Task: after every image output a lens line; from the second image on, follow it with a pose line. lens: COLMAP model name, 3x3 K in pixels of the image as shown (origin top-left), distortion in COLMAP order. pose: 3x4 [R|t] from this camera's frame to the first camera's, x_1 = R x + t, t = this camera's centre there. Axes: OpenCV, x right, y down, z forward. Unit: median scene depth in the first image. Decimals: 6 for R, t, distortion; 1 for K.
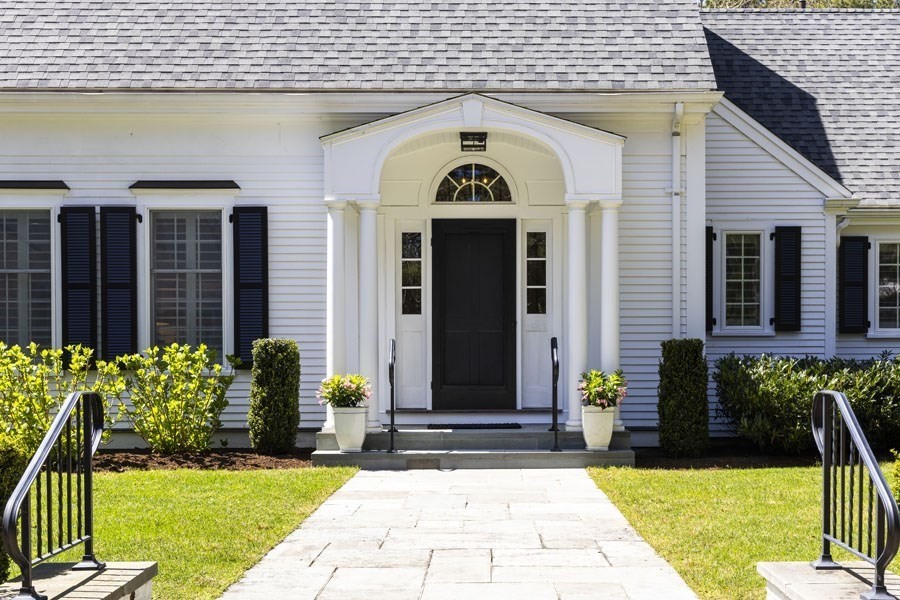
lens RADIAL K [[1210.3, 0, 481.0], [0, 1210.3, 372.3], [0, 0, 1]] dist [0.042856, 0.000000]
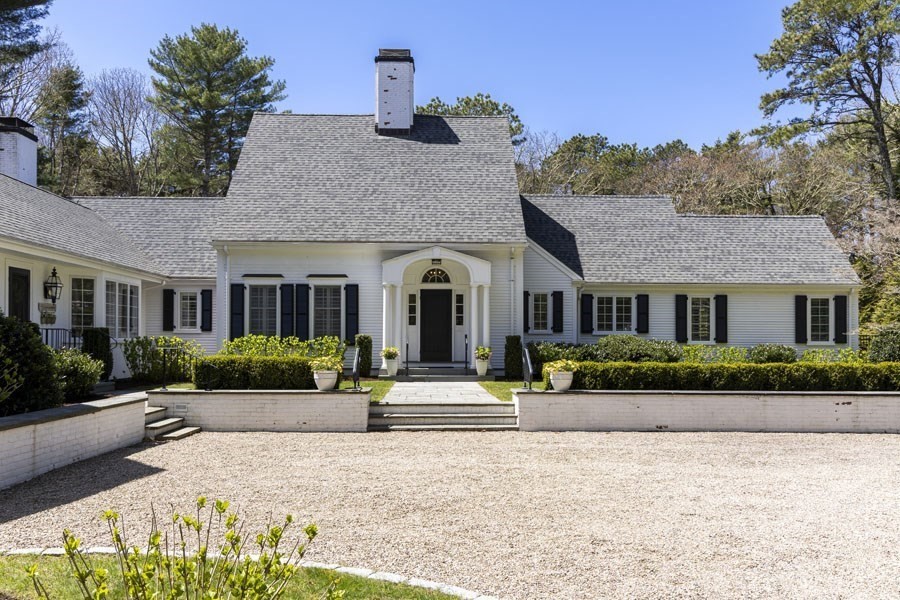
lens RADIAL K [[800.8, 0, 454.9], [0, 800.8, 328.5], [0, 0, 1]] dist [0.050043, -0.037433]
pose [[0.999120, 0.006039, 0.041504, -0.037653], [-0.004783, 0.999529, -0.030301, 0.011832], [-0.041668, 0.030075, 0.998679, -0.758046]]
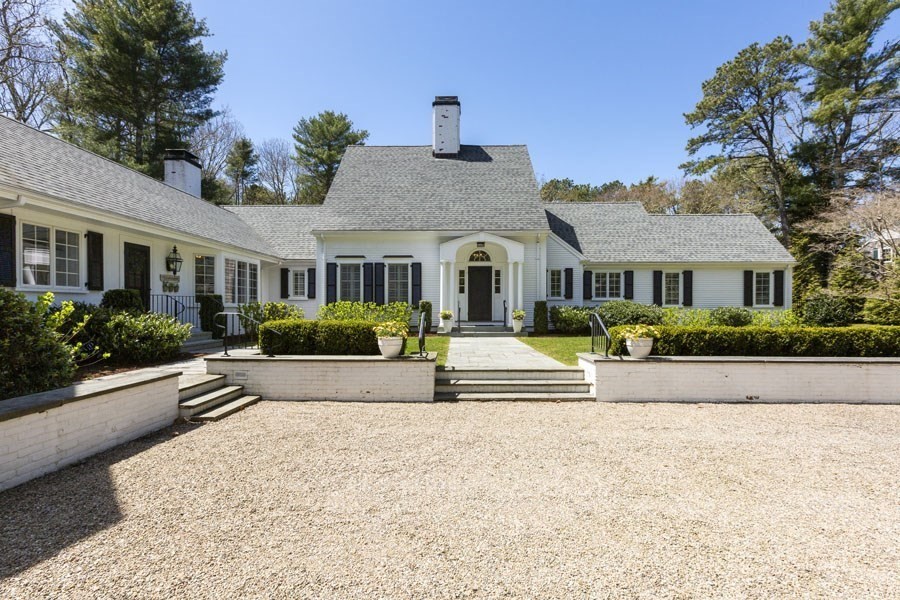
lens RADIAL K [[412.1, 0, 446.0], [0, 412.1, 305.4], [0, 0, 1]] dist [0.012326, -0.000051]
pose [[0.999888, 0.002521, -0.014776, -0.087360], [-0.002736, 0.999891, -0.014538, 0.004162], [0.014738, 0.014576, 0.999785, -0.191195]]
